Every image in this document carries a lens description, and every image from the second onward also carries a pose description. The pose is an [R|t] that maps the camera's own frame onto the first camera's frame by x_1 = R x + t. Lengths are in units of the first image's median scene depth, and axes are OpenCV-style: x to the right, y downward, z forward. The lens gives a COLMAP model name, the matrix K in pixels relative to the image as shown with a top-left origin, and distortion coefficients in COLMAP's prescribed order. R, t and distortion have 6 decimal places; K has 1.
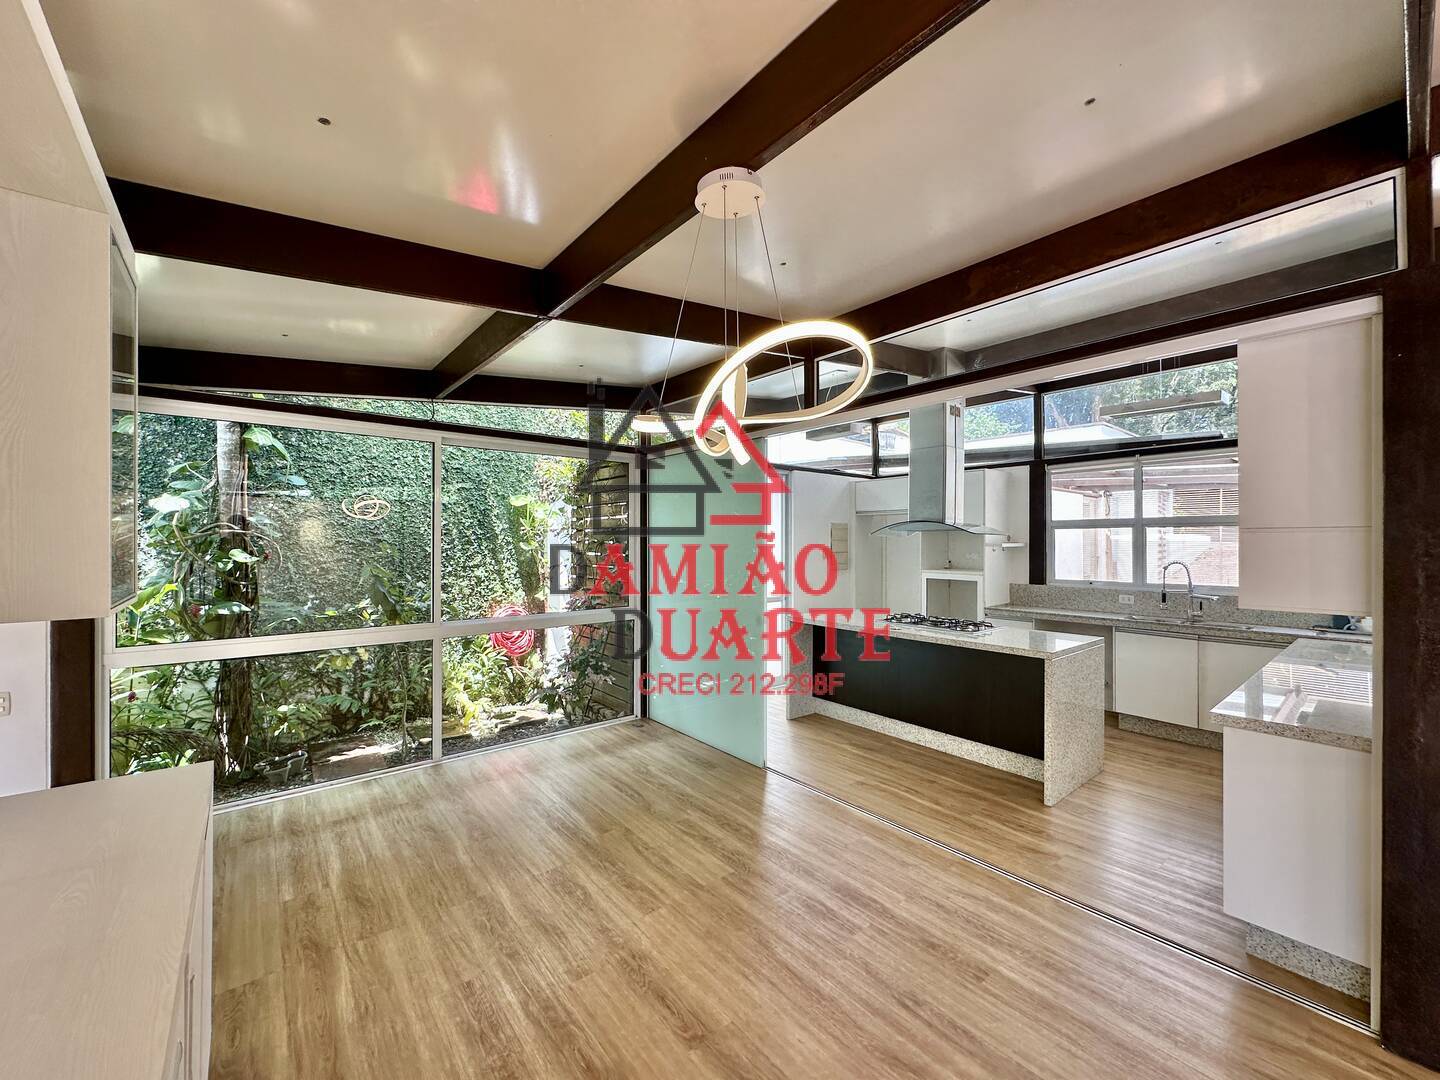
lens RADIAL K [[576.4, 0, 719.9], [0, 576.4, 538.9], [0, 0, 1]] dist [-0.005645, 0.001834]
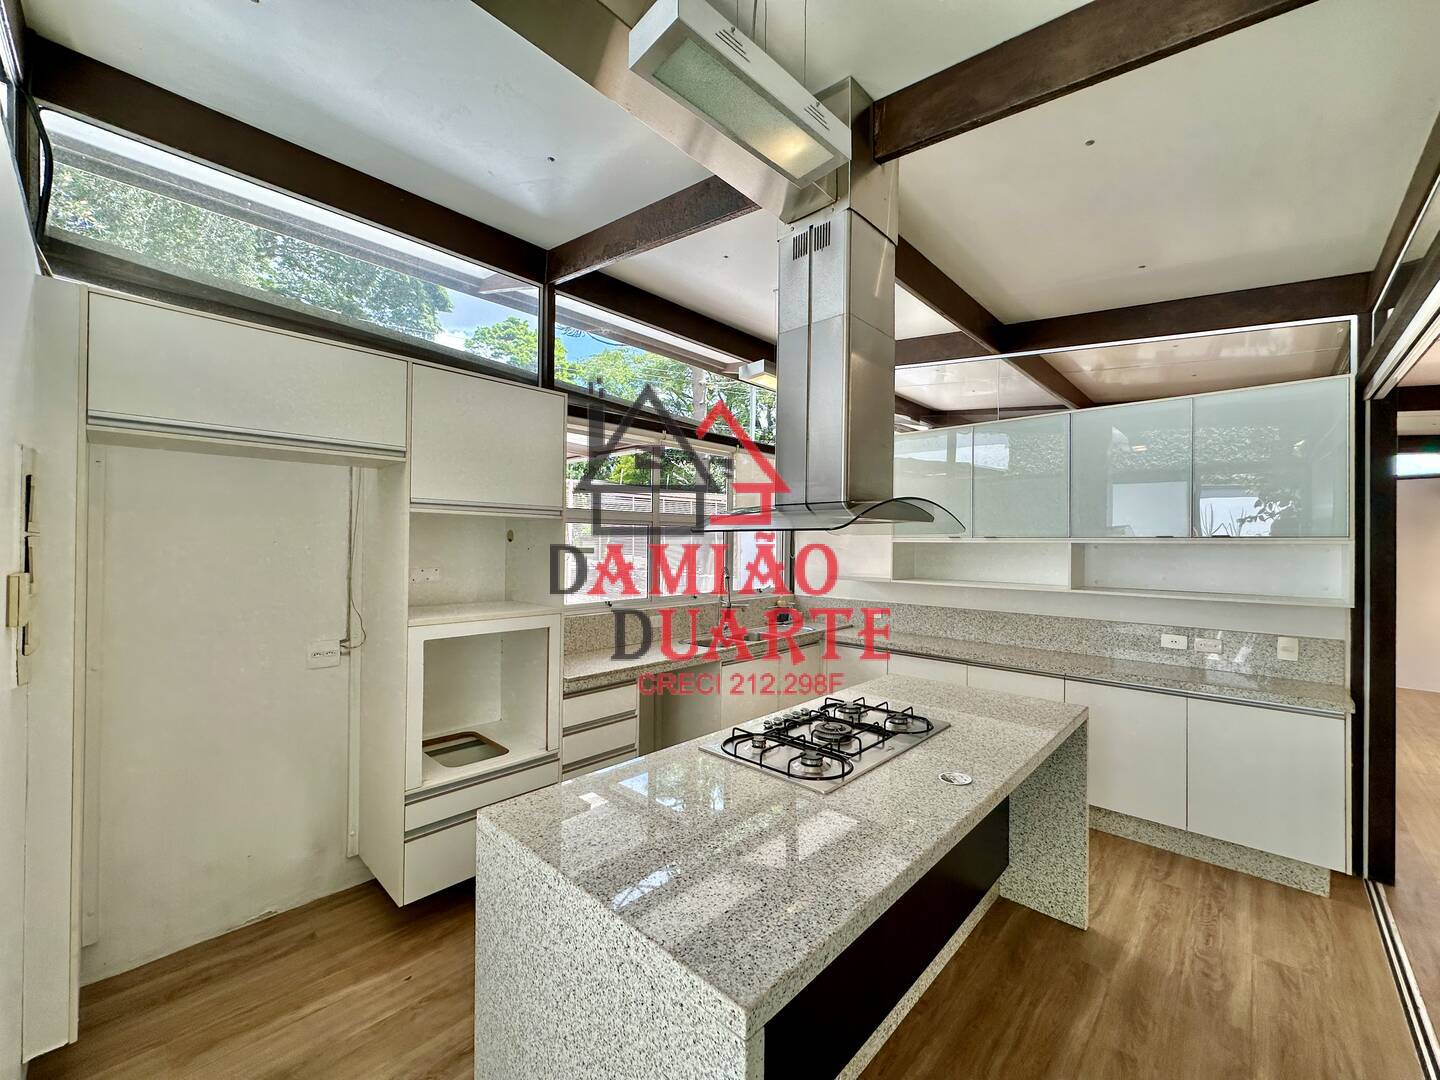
lens RADIAL K [[576.4, 0, 726.9], [0, 576.4, 539.0], [0, 0, 1]] dist [-0.005645, 0.001834]
pose [[-0.124071, 0.006609, 0.992251, -0.053467], [-0.012759, 0.999885, -0.008255, 0.004175], [-0.992191, -0.013685, -0.123973, 1.244152]]
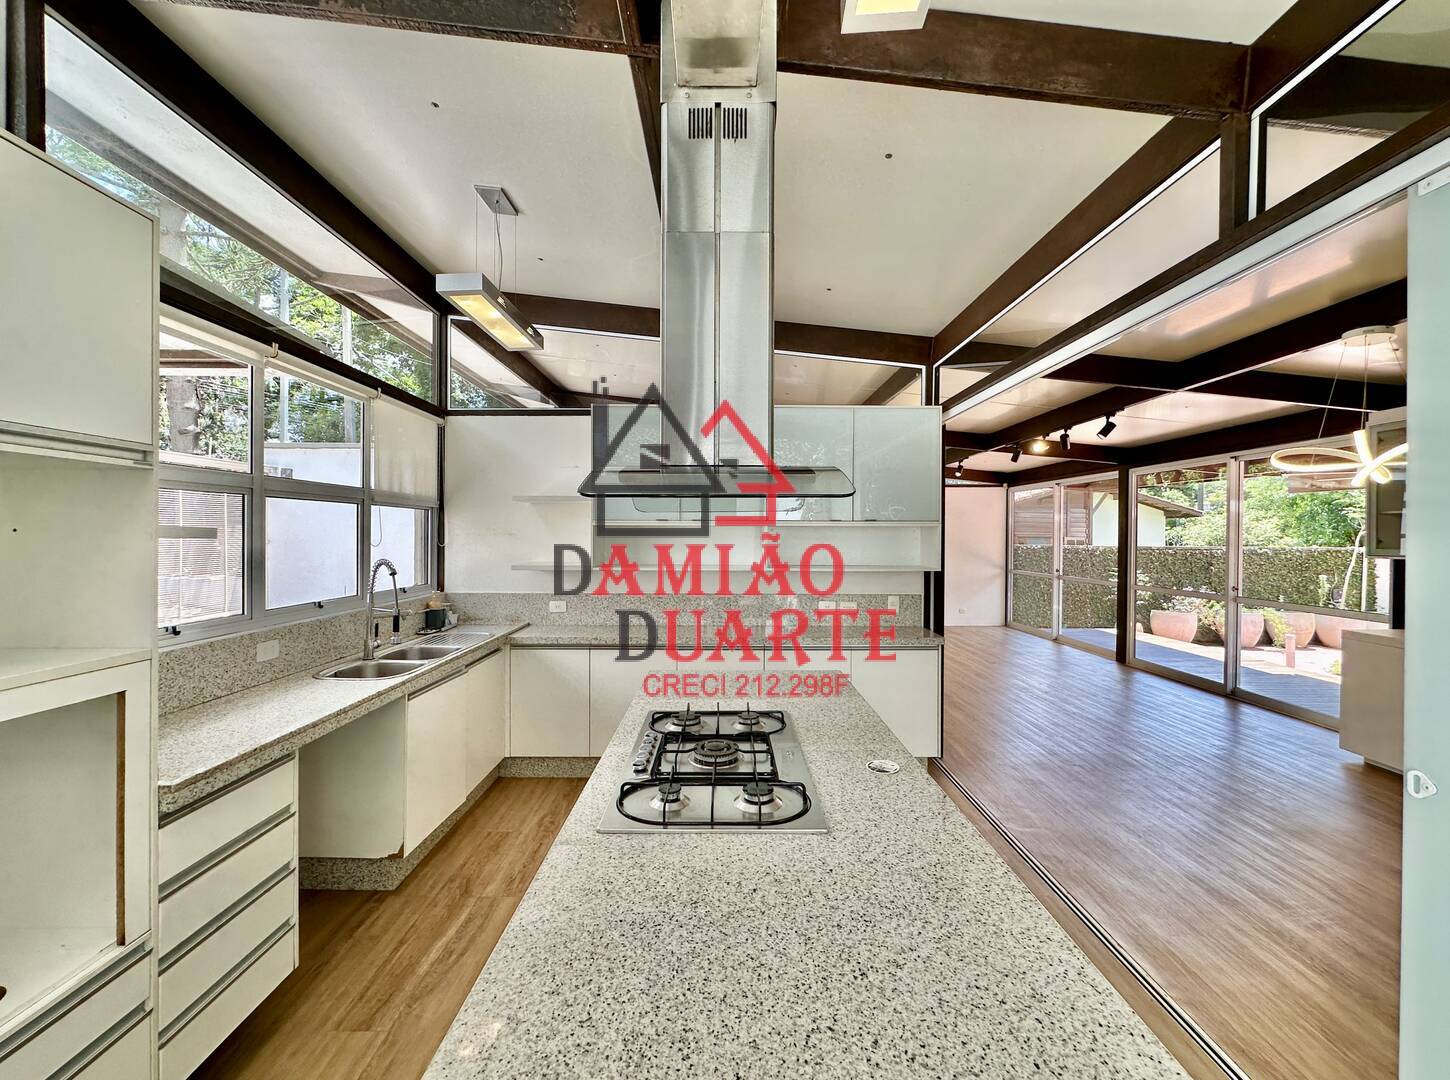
lens RADIAL K [[580.4, 0, 721.5], [0, 580.4, 542.5], [0, 0, 1]] dist [-0.005645, 0.001834]
pose [[-0.772299, -0.010138, 0.635179, 0.152313], [-0.006237, 0.999945, 0.008376, 0.014136], [-0.635229, 0.002507, -0.772320, 1.387713]]
